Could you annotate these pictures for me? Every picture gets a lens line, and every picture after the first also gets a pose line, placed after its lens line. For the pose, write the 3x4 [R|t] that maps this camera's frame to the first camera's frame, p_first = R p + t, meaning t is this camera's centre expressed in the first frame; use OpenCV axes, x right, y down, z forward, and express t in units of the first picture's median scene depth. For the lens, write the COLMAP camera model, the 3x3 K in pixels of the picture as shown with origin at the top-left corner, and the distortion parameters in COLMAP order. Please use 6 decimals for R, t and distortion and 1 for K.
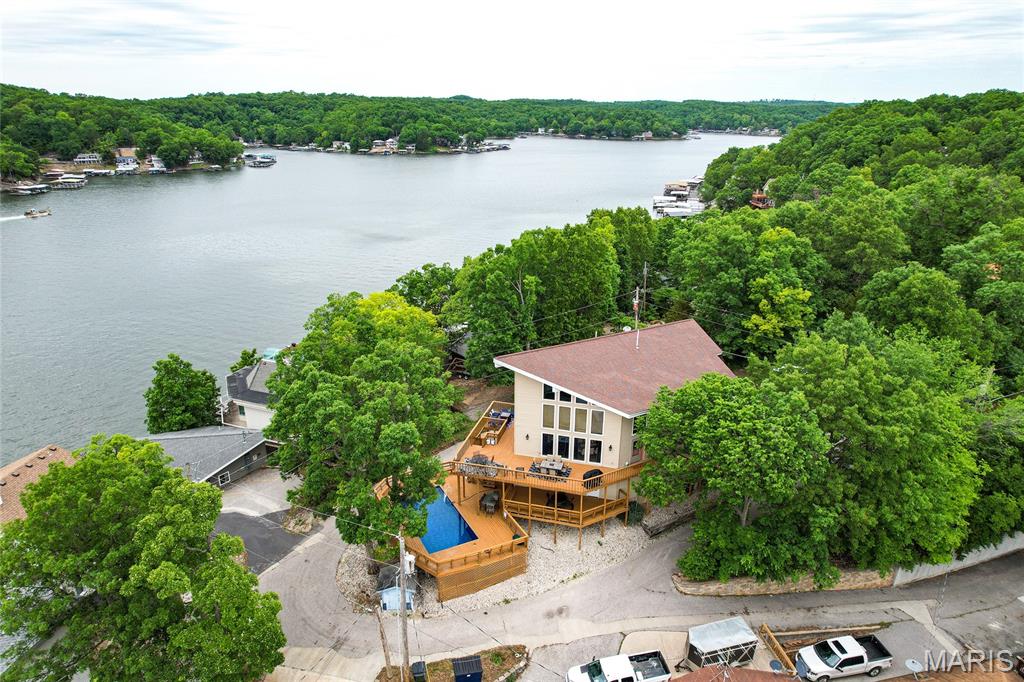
lens RADIAL K [[656.1, 0, 512.0], [0, 656.1, 341.0], [0, 0, 1]] dist [-0.085567, 0.079230]
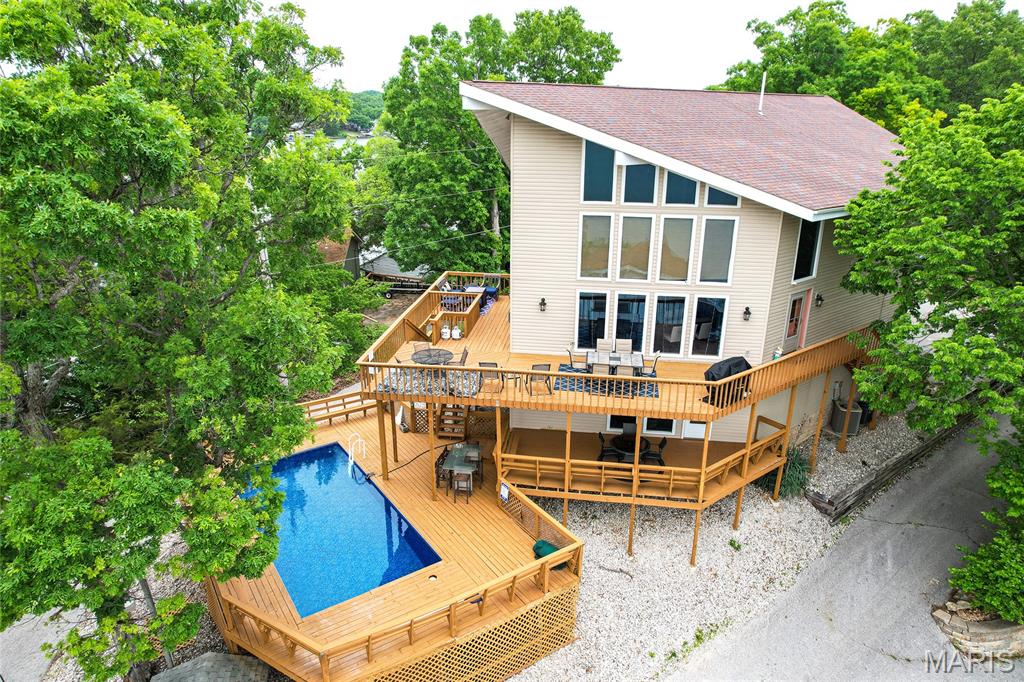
lens RADIAL K [[656.1, 0, 512.0], [0, 656.1, 341.0], [0, 0, 1]] dist [-0.085567, 0.079230]
pose [[0.991911, -0.043966, 0.119080, -0.048368], [0.044060, 0.999027, 0.001847, 0.173045], [-0.119046, 0.003414, 0.992883, 0.602969]]
